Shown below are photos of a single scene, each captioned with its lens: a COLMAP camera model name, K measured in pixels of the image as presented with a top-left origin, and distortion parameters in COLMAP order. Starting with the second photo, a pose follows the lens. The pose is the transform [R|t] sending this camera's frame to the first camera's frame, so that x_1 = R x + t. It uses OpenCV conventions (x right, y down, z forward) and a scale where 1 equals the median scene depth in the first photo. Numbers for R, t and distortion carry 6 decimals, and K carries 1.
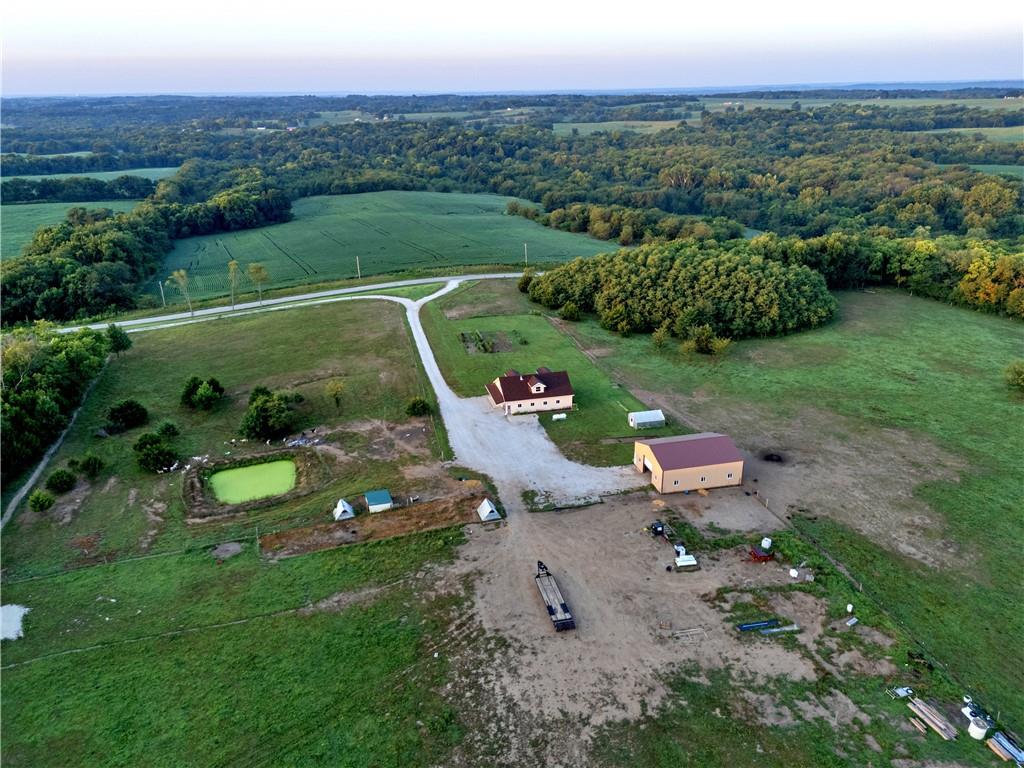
lens RADIAL K [[755.1, 0, 511.5], [0, 755.1, 384.6], [0, 0, 1]] dist [0.035349, -0.022374]
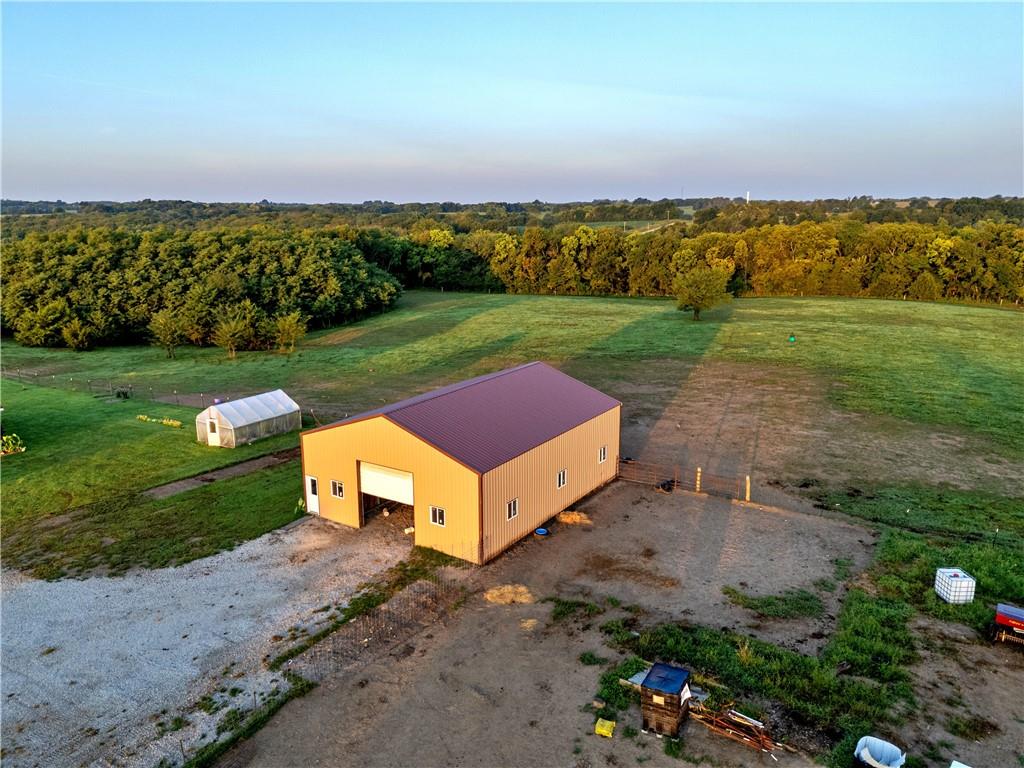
lens RADIAL K [[755.1, 0, 511.0], [0, 755.1, 387.3], [0, 0, 1]] dist [0.035349, -0.022374]
pose [[0.733659, -0.157013, 0.661129, 0.019626], [0.251457, 0.966603, -0.049483, 0.055484], [-0.631279, 0.202549, 0.748639, 0.436360]]
